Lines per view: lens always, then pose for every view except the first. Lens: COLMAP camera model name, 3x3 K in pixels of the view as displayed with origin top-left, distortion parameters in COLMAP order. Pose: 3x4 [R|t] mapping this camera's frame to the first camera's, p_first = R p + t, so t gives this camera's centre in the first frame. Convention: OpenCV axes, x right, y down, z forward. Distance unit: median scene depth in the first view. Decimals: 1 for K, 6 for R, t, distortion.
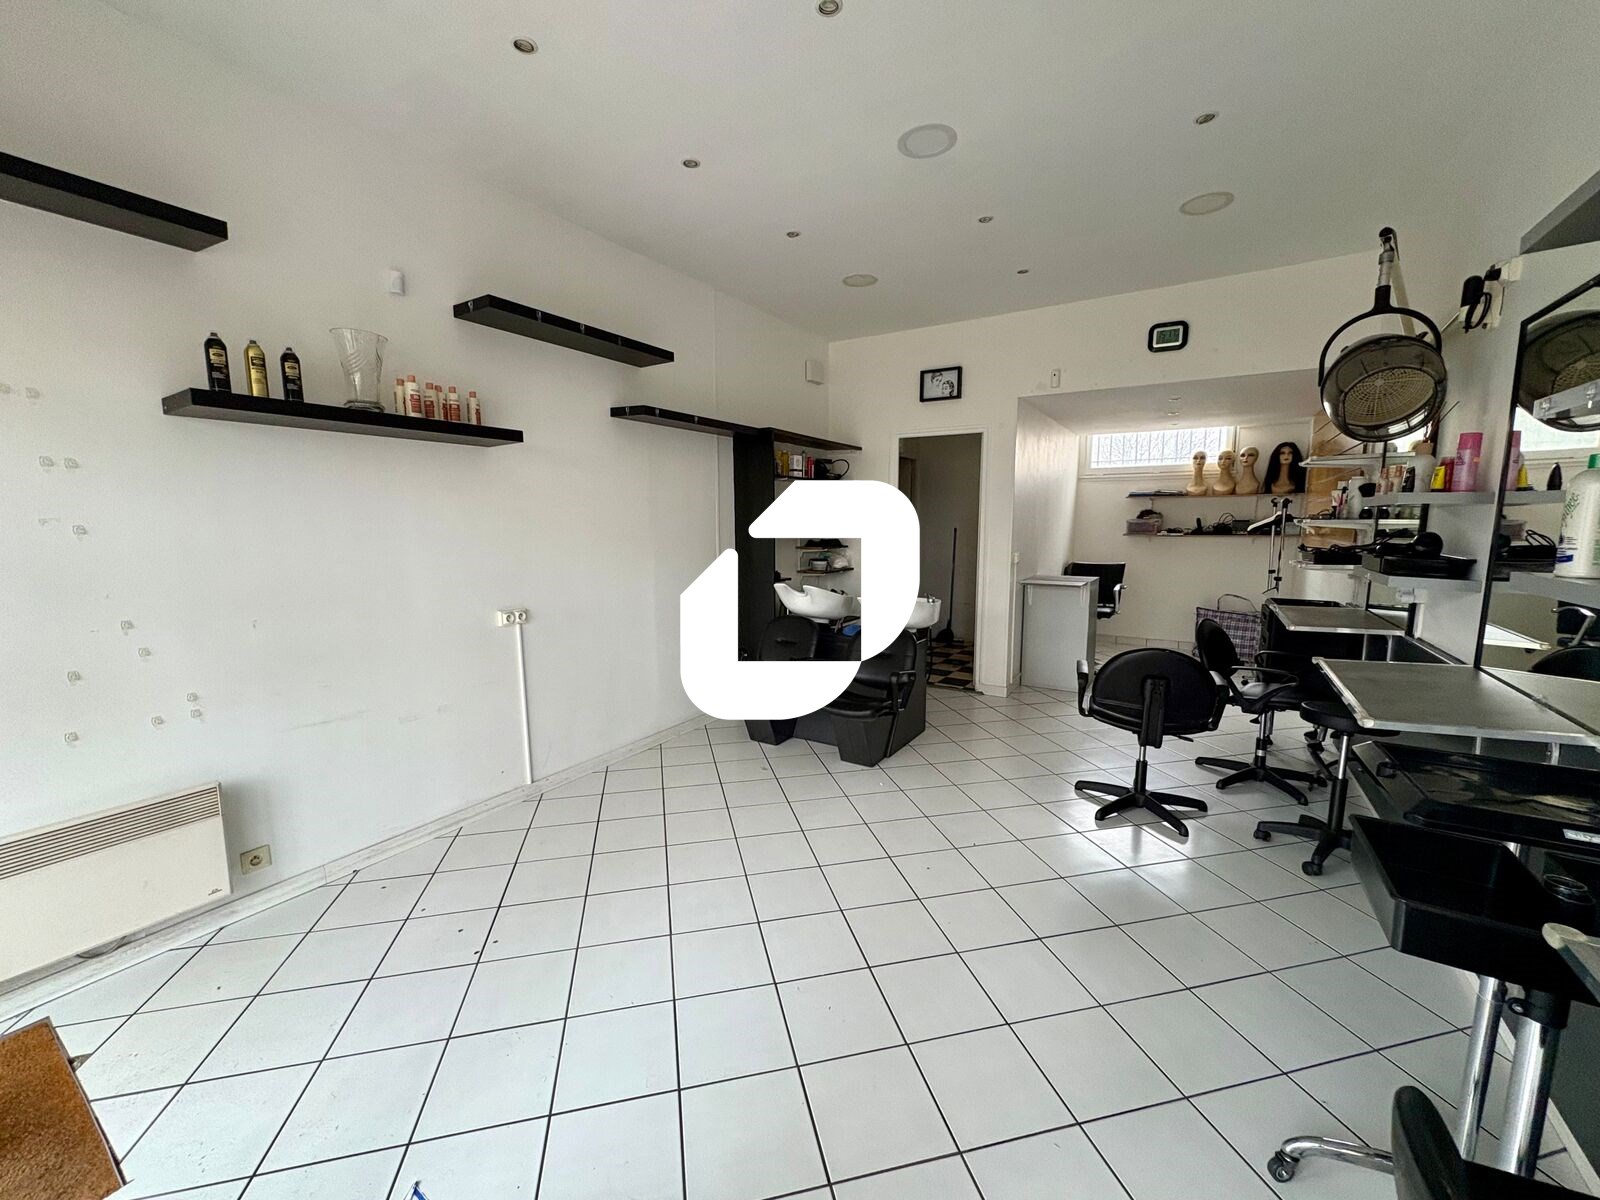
lens RADIAL K [[630.1, 0, 800.0], [0, 630.1, 600.0], [0, 0, 1]] dist [-0.006138, -0.000170]
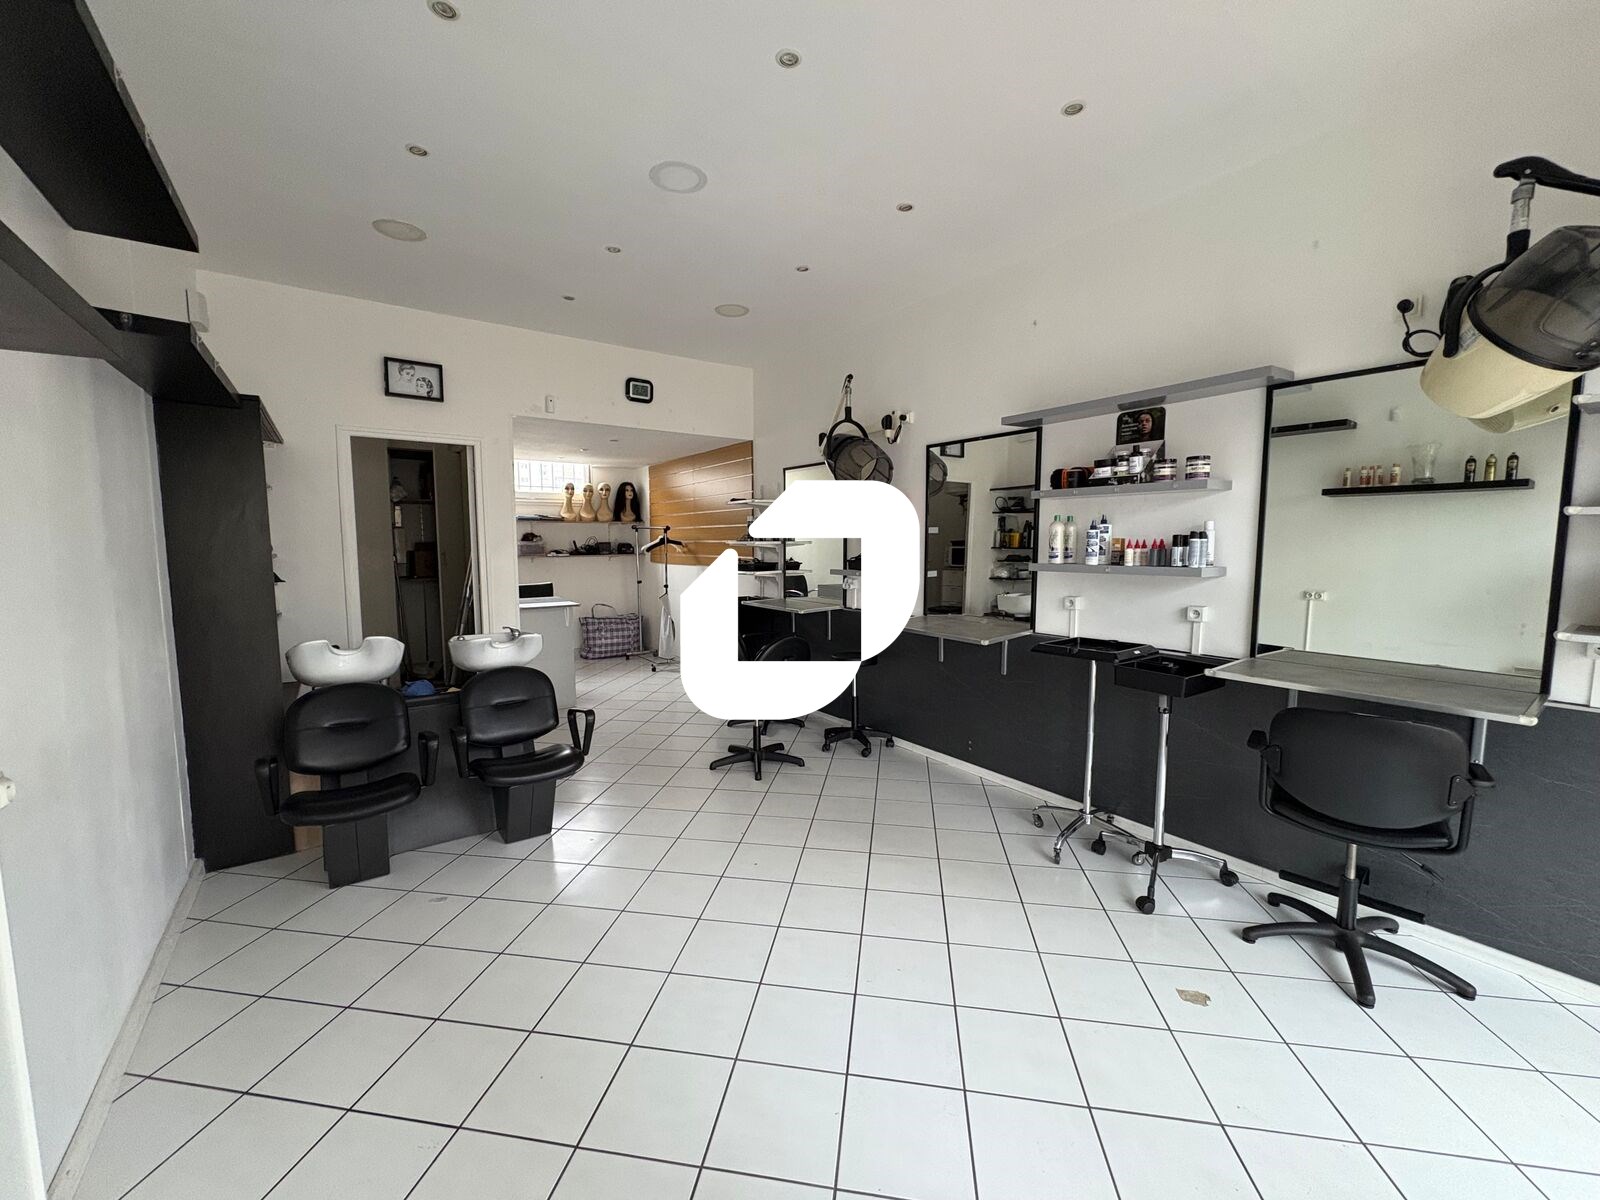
lens RADIAL K [[630.1, 0, 800.0], [0, 630.1, 600.0], [0, 0, 1]] dist [-0.006138, -0.000170]
pose [[0.367489, -0.087910, 0.925864, -0.375654], [0.122203, 0.991456, 0.045633, -0.031006], [-0.921965, 0.096373, 0.375091, 0.247204]]
